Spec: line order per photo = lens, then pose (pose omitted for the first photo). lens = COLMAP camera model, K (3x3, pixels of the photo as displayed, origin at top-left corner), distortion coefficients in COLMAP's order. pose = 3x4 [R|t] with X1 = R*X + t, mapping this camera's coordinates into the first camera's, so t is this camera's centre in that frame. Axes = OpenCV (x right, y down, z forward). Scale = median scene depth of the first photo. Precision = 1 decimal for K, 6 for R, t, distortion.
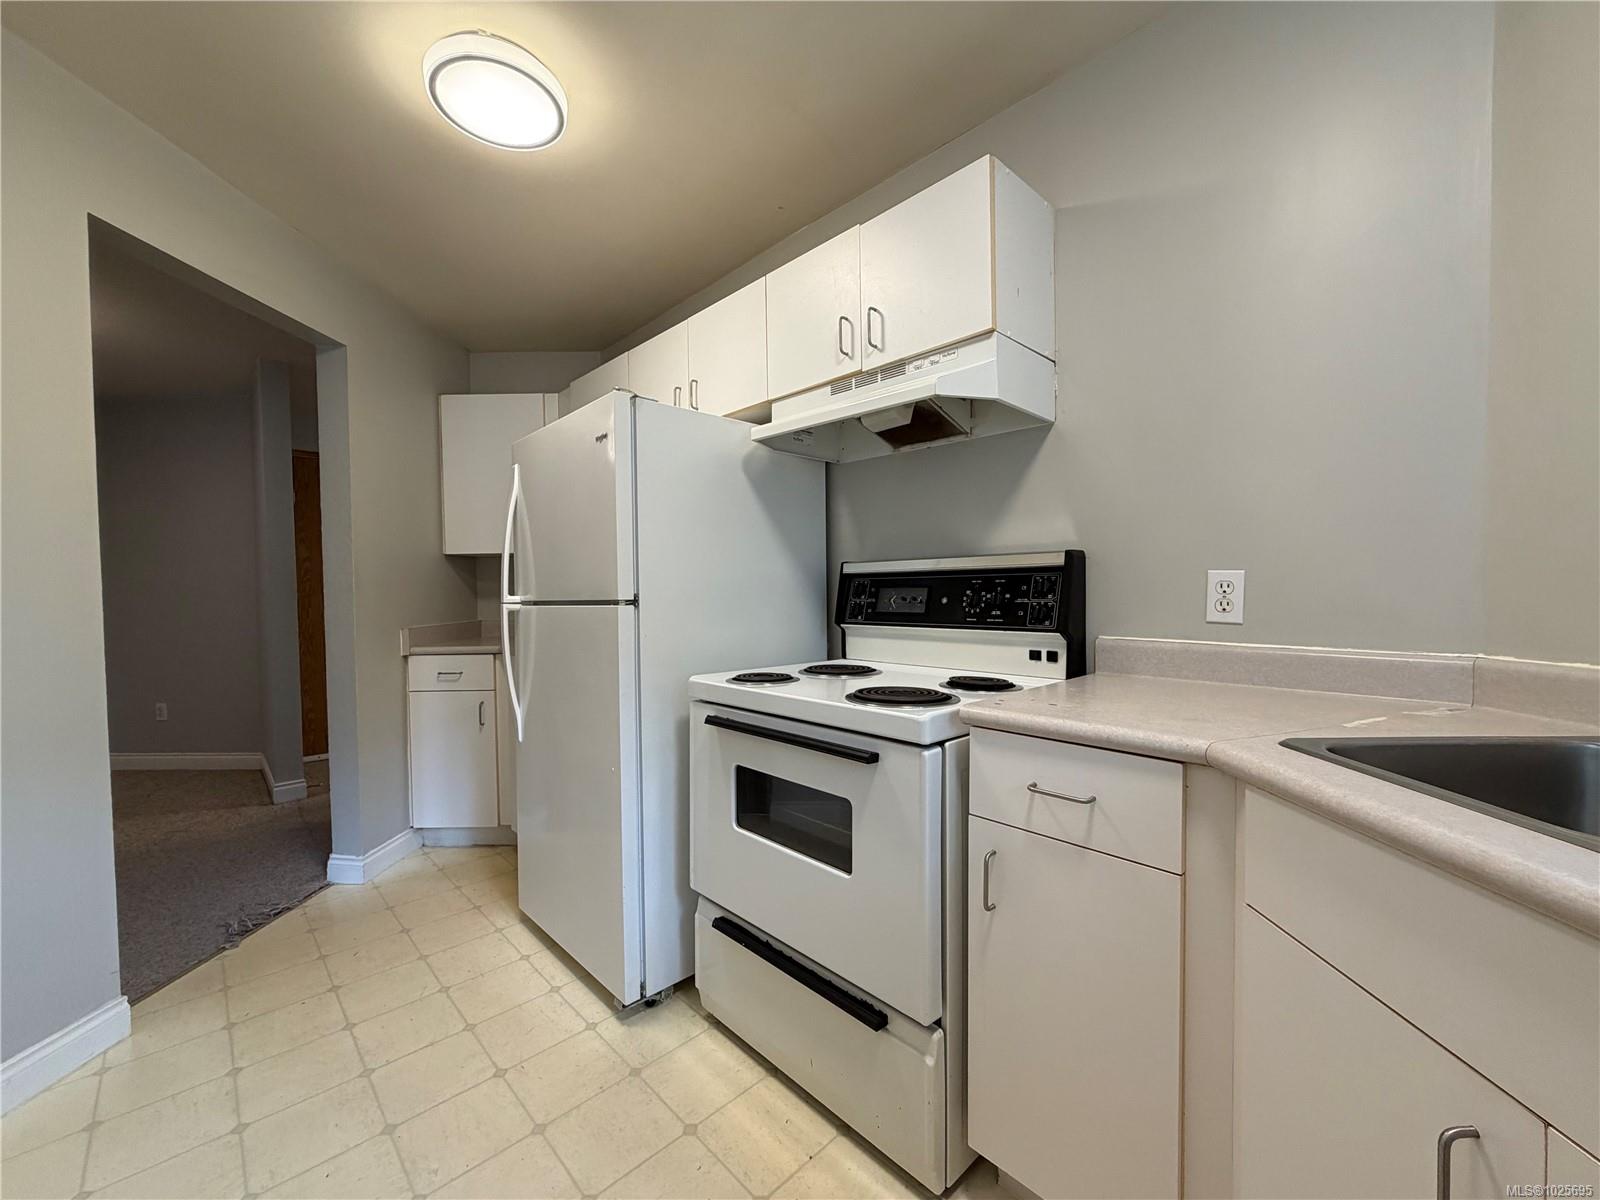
lens RADIAL K [[632.2, 0, 795.6], [0, 632.2, 598.0], [0, 0, 1]] dist [-0.002364, -0.000511]
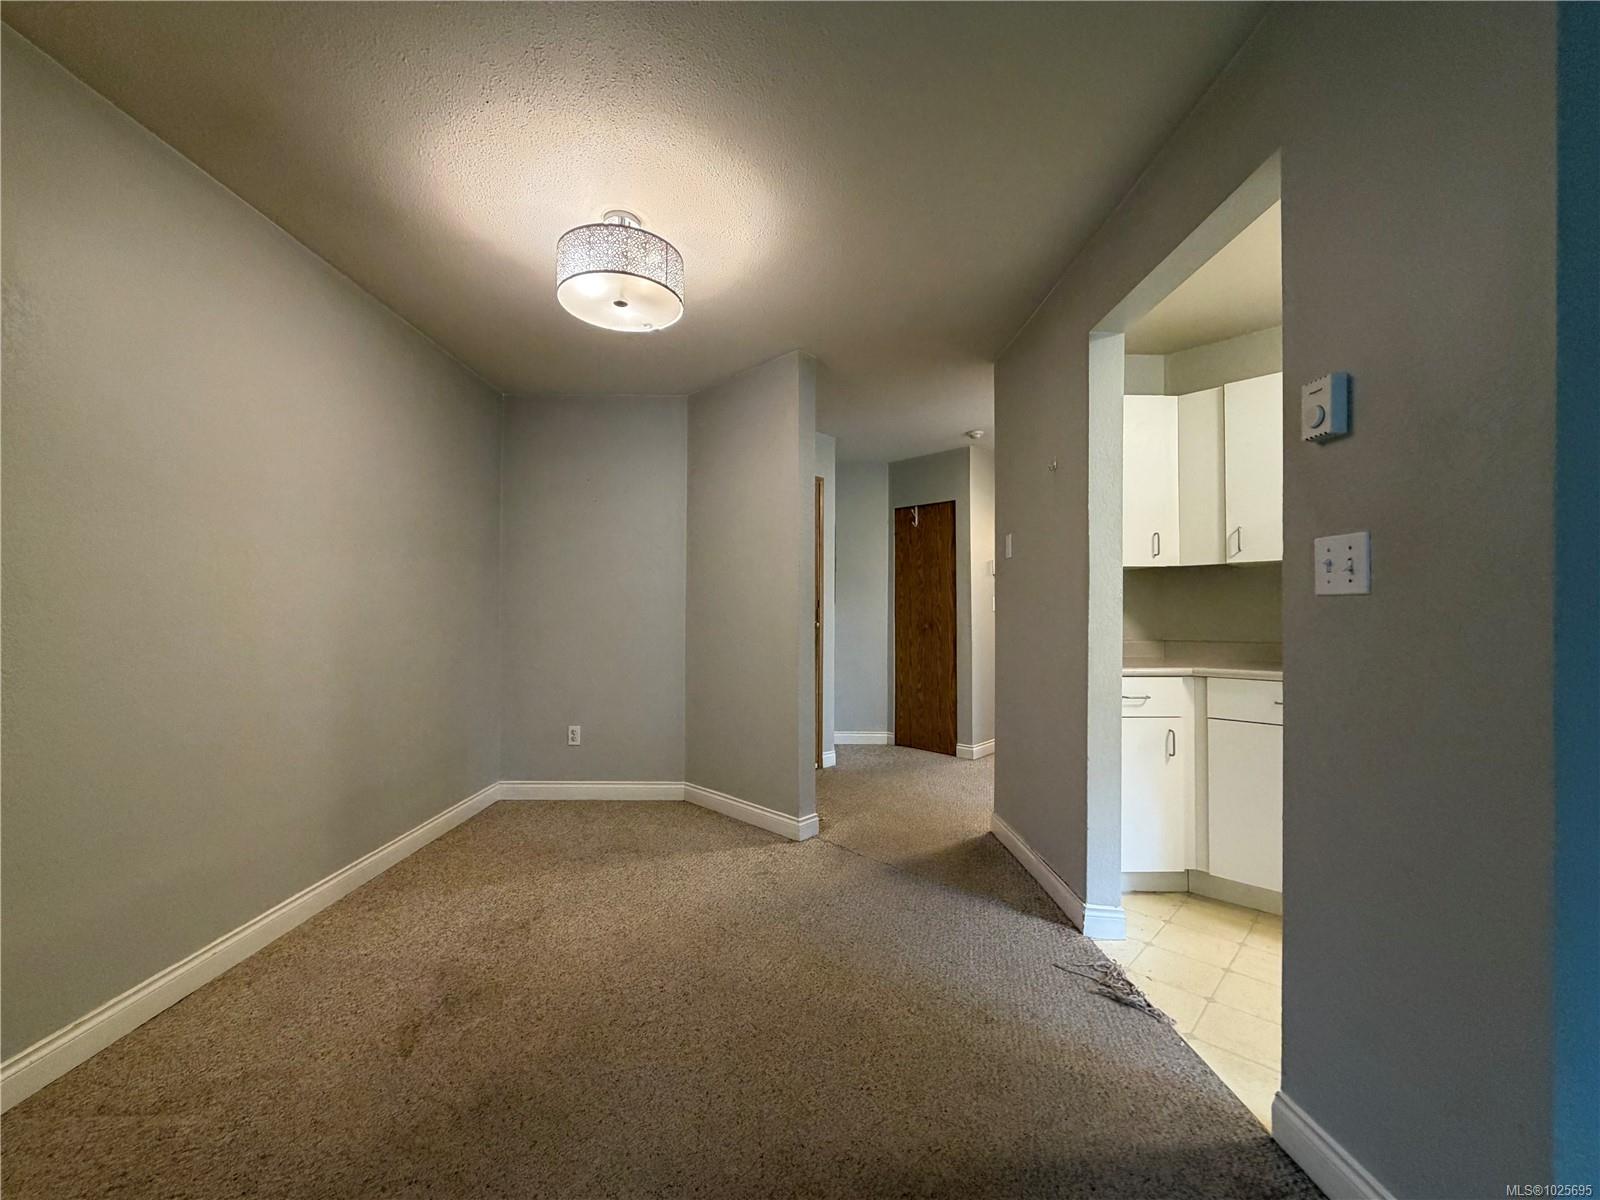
lens RADIAL K [[632.2, 0, 799.7], [0, 632.2, 603.2], [0, 0, 1]] dist [-0.002364, -0.000511]
pose [[0.999503, 0.019627, 0.024670, -1.013191], [-0.018696, 0.999125, -0.037413, 0.025417], [-0.025383, 0.036934, 0.998995, 0.104050]]
